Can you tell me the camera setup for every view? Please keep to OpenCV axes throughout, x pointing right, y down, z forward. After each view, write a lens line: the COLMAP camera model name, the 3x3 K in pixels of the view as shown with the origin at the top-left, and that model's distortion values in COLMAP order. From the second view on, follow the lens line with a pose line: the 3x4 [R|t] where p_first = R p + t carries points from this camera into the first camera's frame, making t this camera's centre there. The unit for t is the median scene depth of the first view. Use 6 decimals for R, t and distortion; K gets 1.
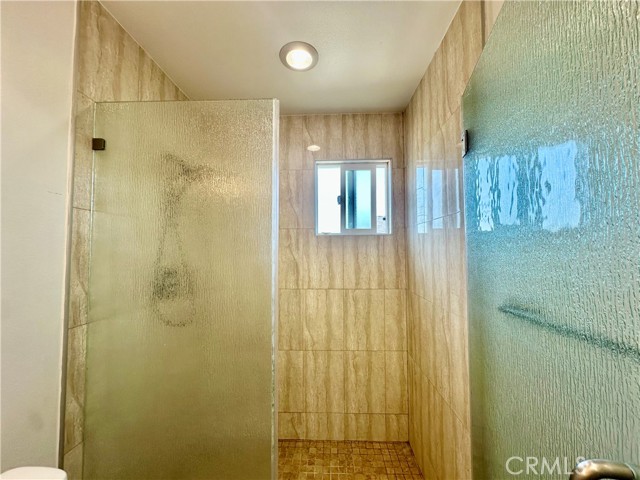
lens RADIAL K [[254.6, 0, 318.5], [0, 254.6, 239.1], [0, 0, 1]] dist [0.001675, -0.000059]
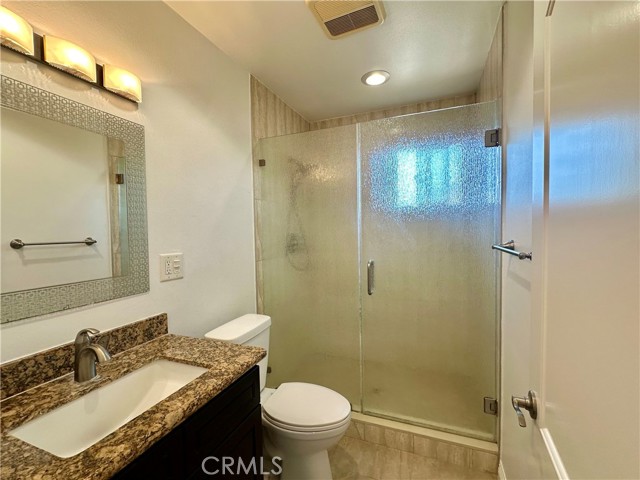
lens RADIAL K [[281.6, 0, 320.9], [0, 281.6, 238.9], [0, 0, 1]] dist [0.000541, 0.000041]
pose [[0.941117, -0.006121, -0.338026, 0.175066], [0.034731, 0.996297, 0.078653, 0.020965], [0.336293, -0.085762, 0.937844, -0.674482]]
